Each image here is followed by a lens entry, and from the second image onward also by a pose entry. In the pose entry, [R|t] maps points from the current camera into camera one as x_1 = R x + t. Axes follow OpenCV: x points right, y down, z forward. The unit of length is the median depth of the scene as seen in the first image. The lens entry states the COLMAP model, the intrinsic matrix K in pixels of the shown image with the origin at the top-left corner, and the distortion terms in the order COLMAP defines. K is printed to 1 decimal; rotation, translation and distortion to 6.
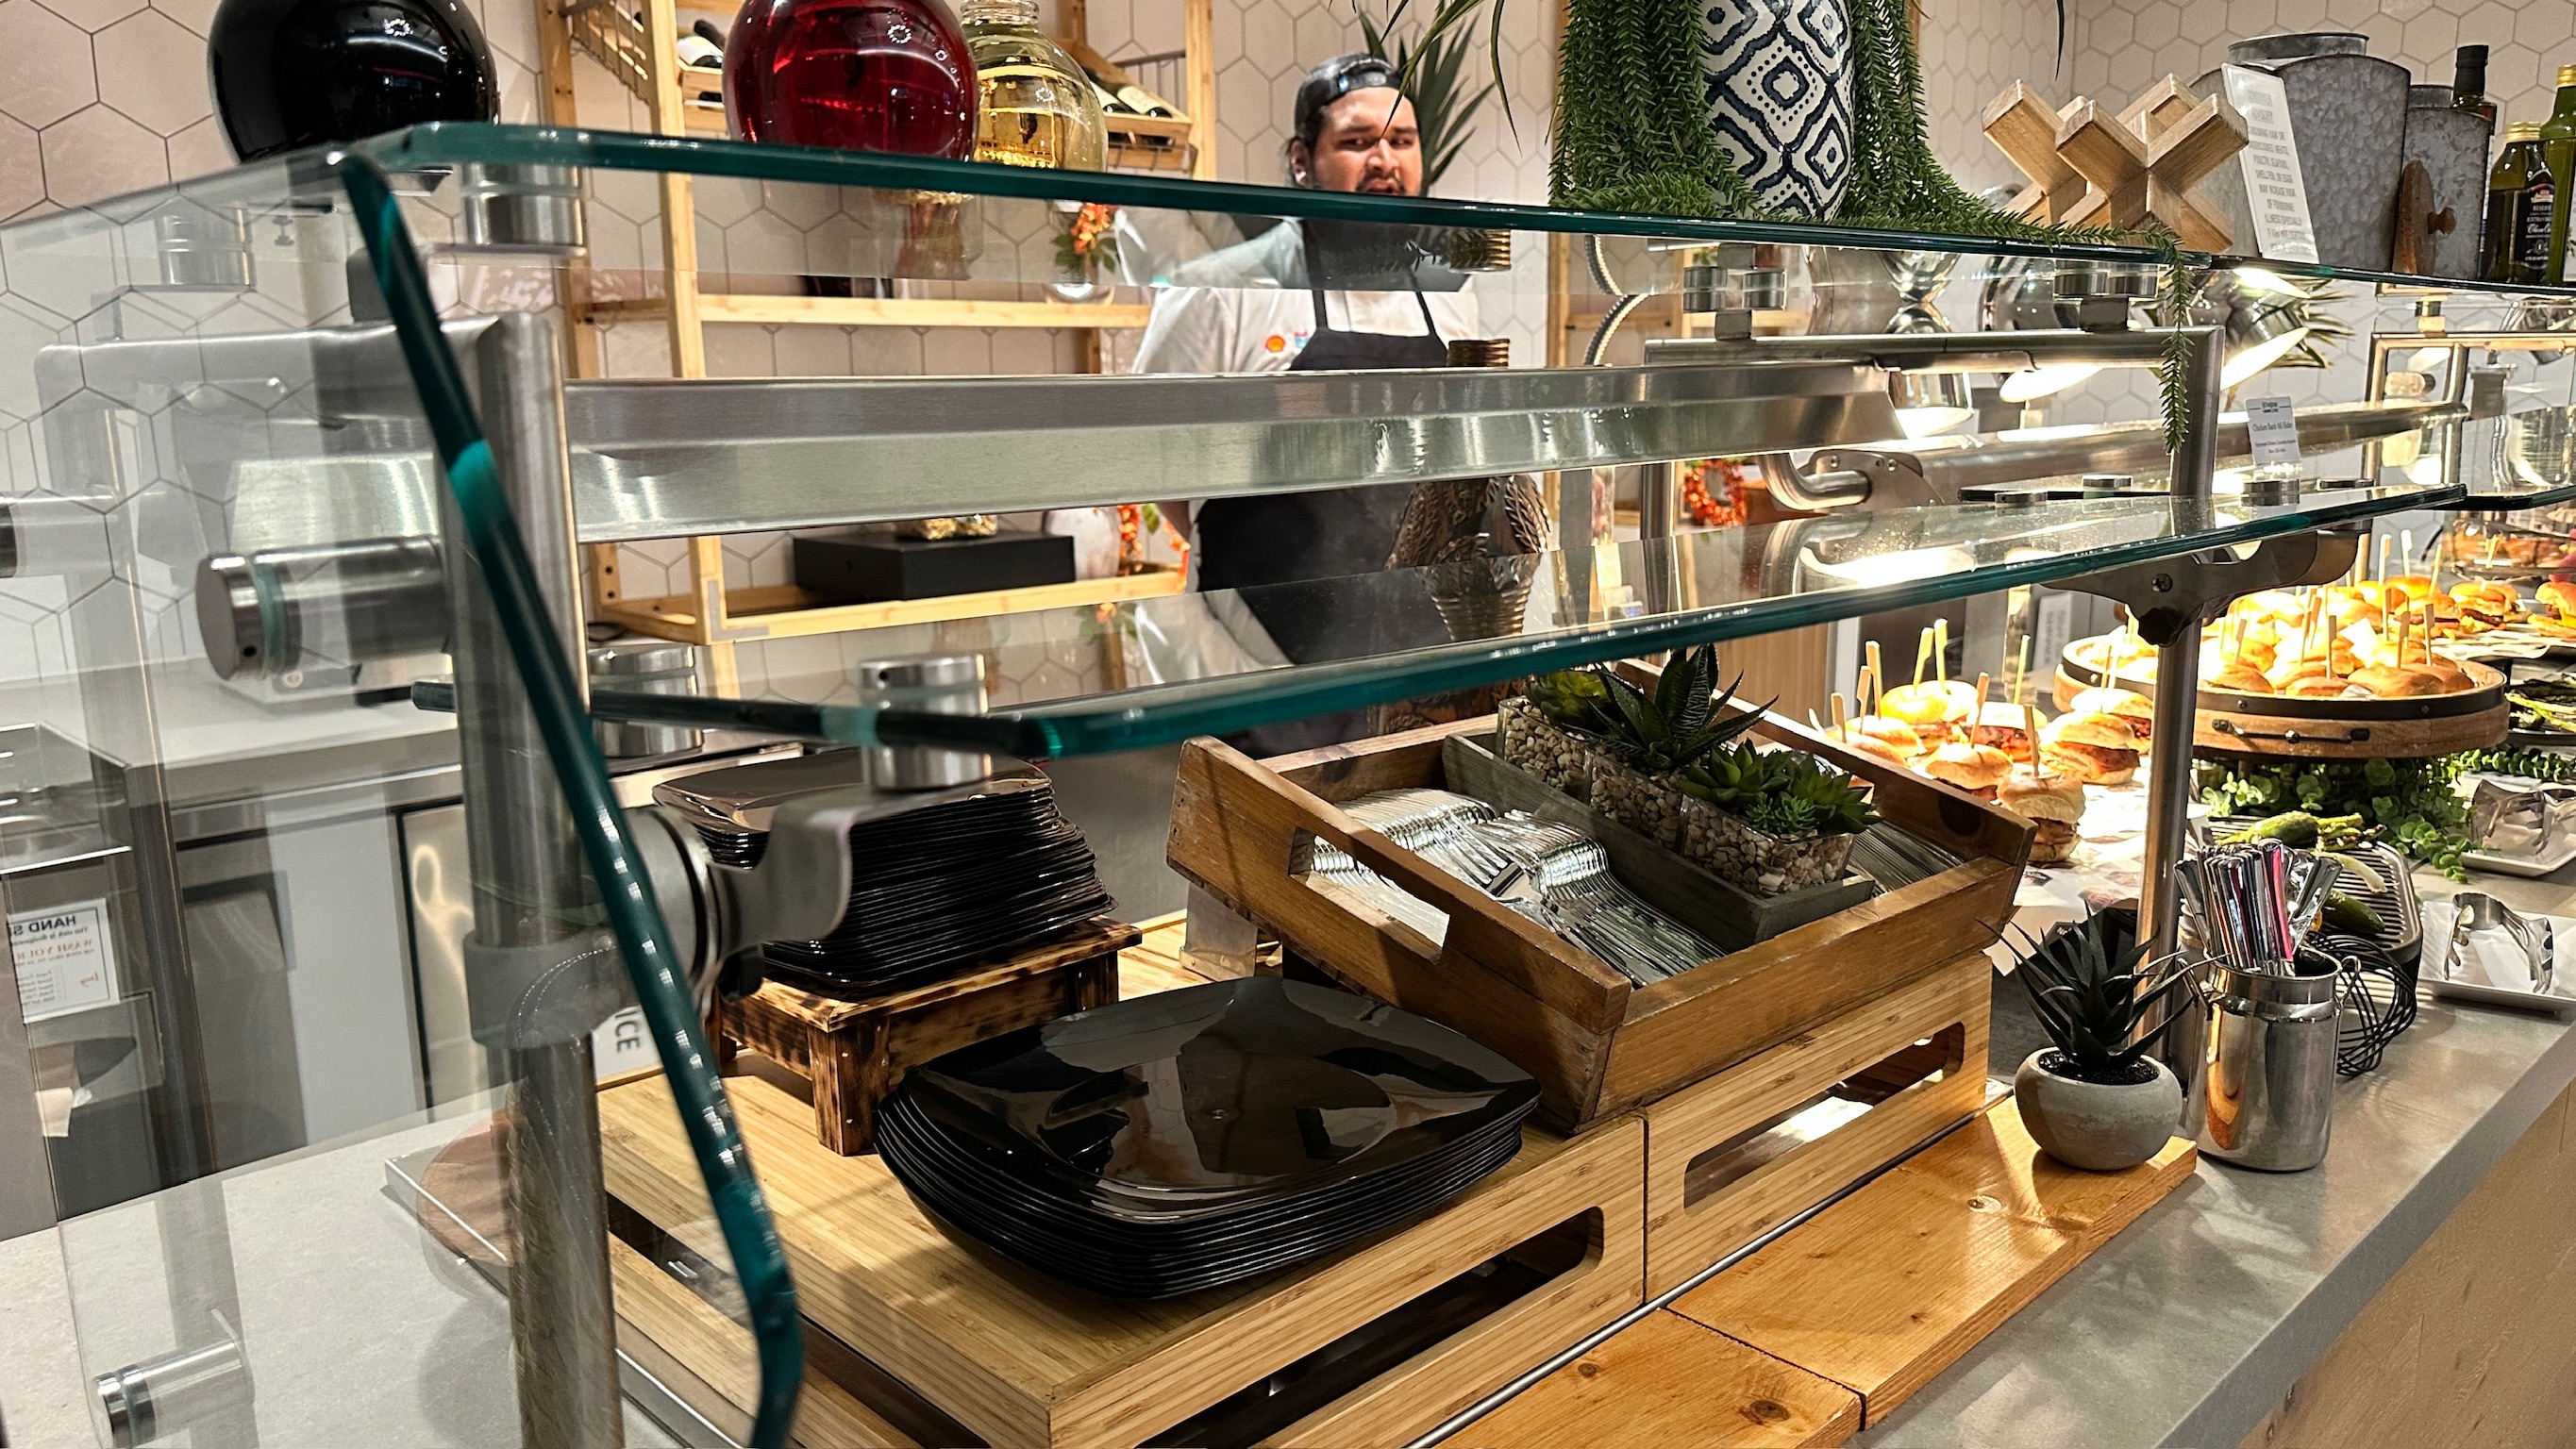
lens RADIAL K [[1882.8, 0, 1288.0], [0, 1882.8, 724.5], [0, 0, 1]] dist [-0.000888, -0.001522]
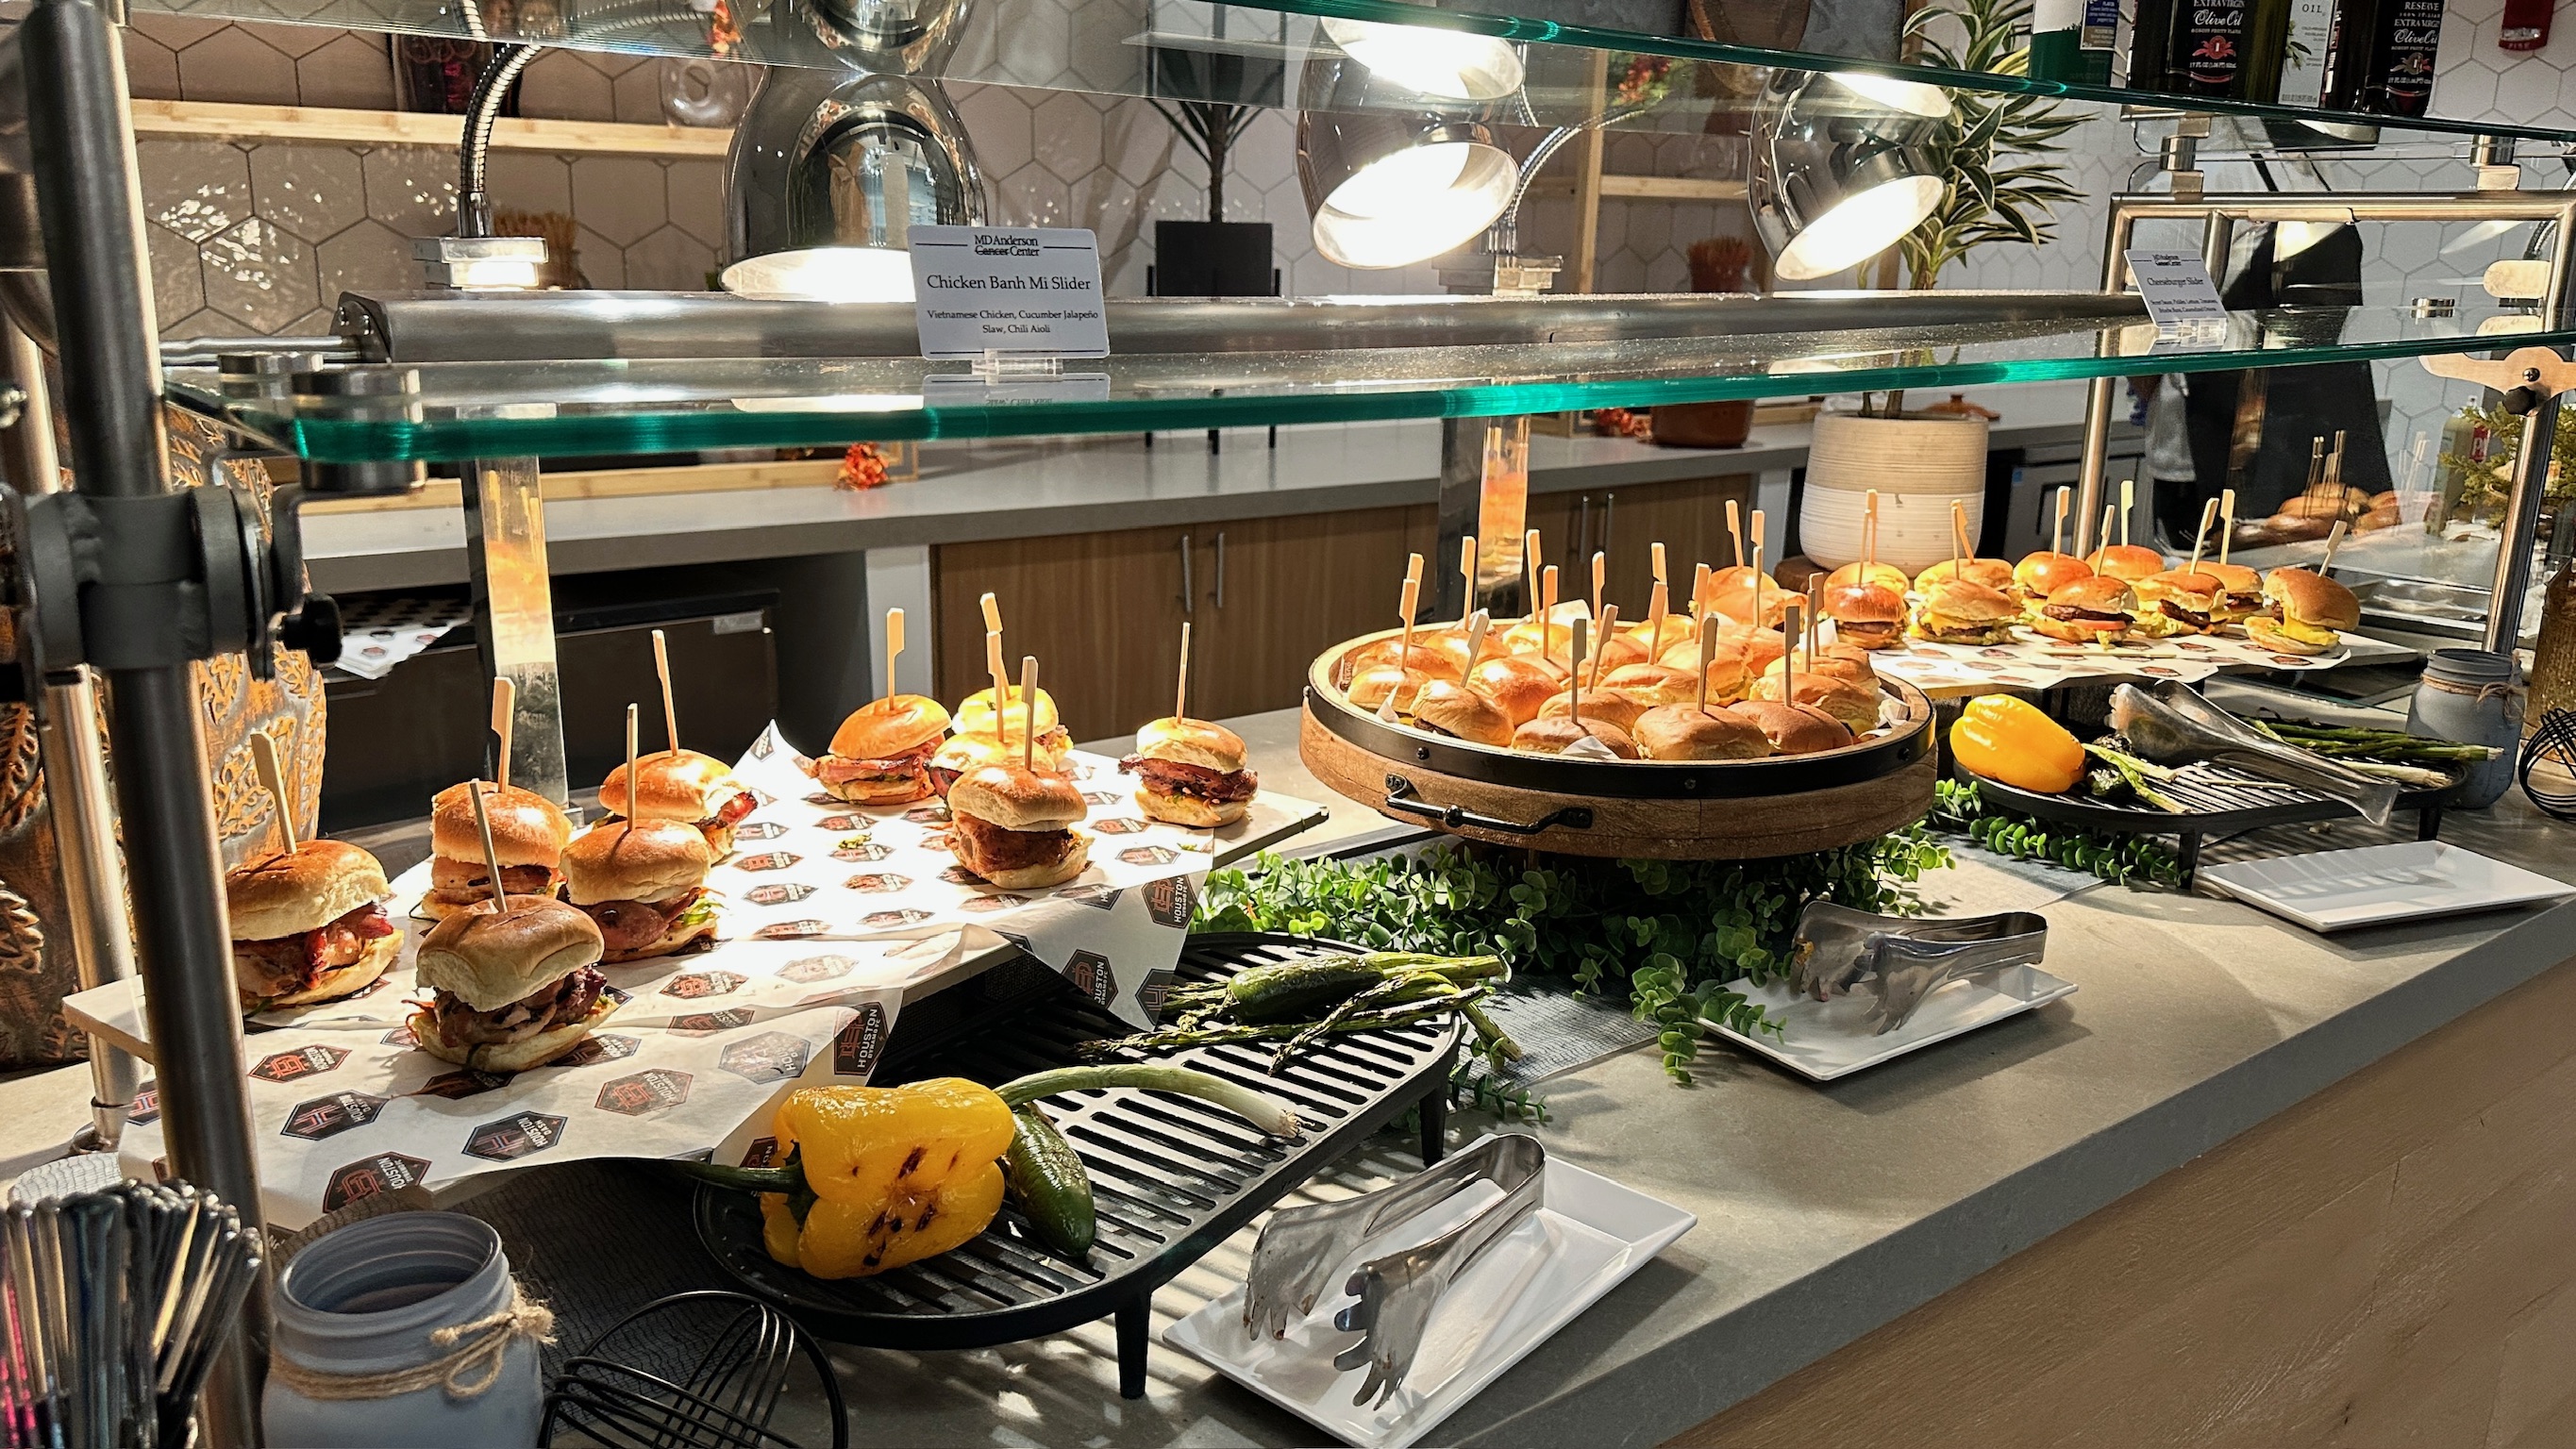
lens RADIAL K [[1882.8, 0, 1288.0], [0, 1882.8, 724.5], [0, 0, 1]] dist [-0.000888, -0.001522]
pose [[0.992302, 0.063388, -0.106392, 0.390078], [-0.057271, 0.996578, 0.059598, -0.039321], [0.109806, -0.053045, 0.992537, 0.287678]]
